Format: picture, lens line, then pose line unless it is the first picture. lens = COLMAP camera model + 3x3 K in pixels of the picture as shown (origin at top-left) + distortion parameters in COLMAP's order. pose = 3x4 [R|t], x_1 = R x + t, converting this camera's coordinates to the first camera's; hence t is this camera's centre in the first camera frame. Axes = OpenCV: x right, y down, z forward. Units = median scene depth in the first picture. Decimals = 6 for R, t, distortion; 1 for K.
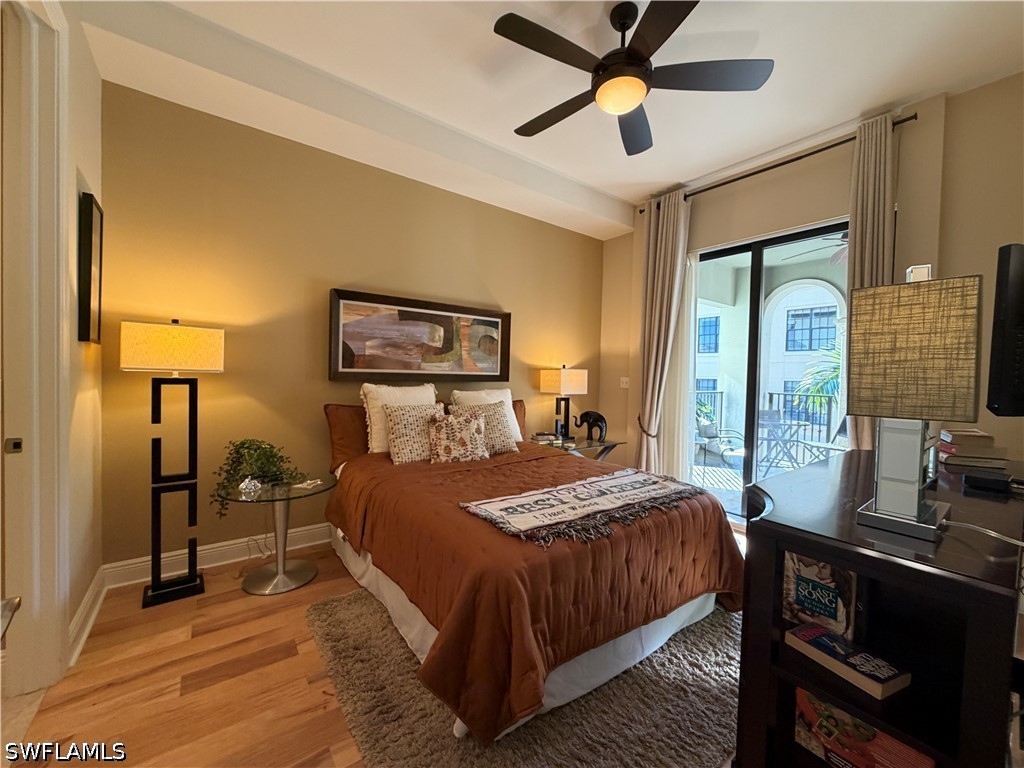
lens RADIAL K [[407.9, 0, 510.7], [0, 407.9, 381.6], [0, 0, 1]] dist [0.000296, 0.000077]
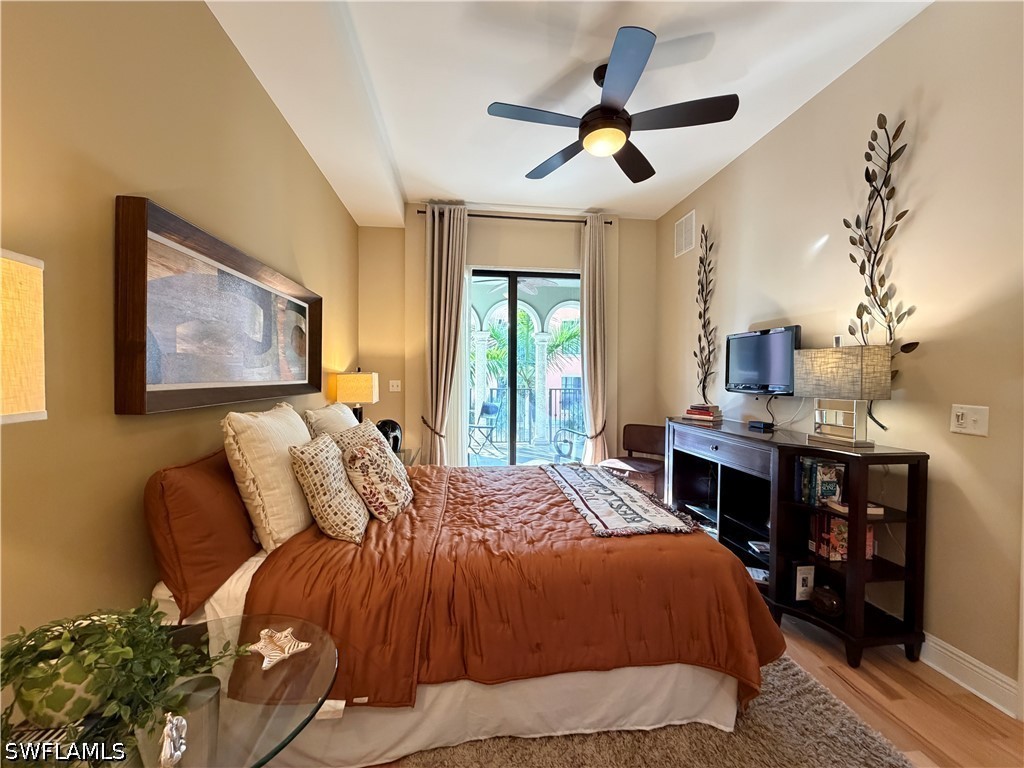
lens RADIAL K [[407.9, 0, 507.0], [0, 407.9, 382.9], [0, 0, 1]] dist [0.000296, 0.000077]
pose [[0.501372, -0.037886, 0.864402, -0.620861], [0.025339, 0.999255, 0.029099, -0.038095], [-0.864861, 0.007314, 0.501958, 0.457701]]
